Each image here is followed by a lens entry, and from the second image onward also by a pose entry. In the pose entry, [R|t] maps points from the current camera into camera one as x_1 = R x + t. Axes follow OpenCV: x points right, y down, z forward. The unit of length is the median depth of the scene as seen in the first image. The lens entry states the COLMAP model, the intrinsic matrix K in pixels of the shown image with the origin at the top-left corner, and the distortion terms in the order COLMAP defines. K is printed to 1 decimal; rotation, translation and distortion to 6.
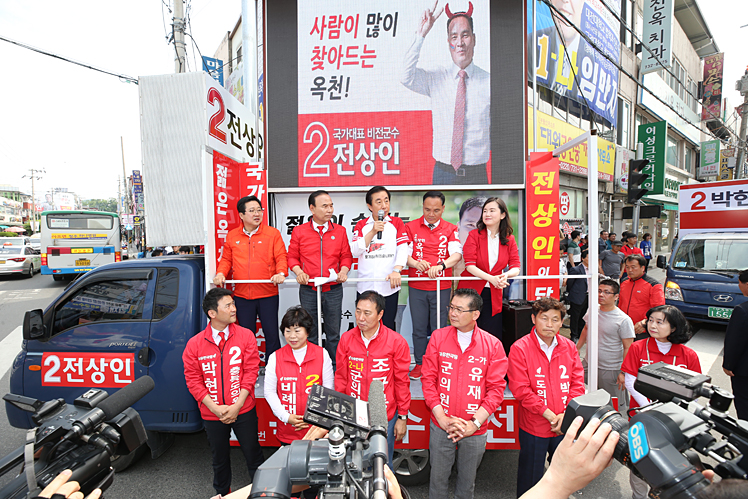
lens RADIAL K [[359.9, 0, 374.0], [0, 359.9, 249.5], [0, 0, 1]] dist [-0.038340, 0.000244]
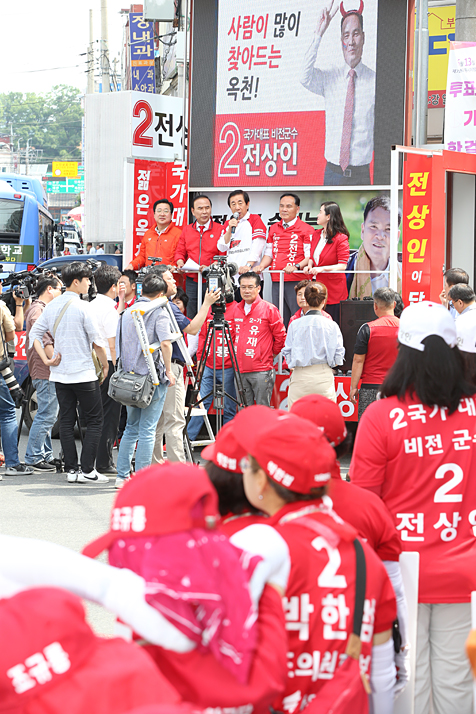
lens RADIAL K [[2068.0, 0, 238.0], [0, 2068.0, 357.0], [0, 0, 1]] dist [-0.149480, -2.379840]
pose [[0.839060, 0.045620, -0.542123, 3.064083], [-0.042779, 0.998925, 0.017850, 0.200027], [0.542355, 0.008214, 0.840109, -3.896875]]
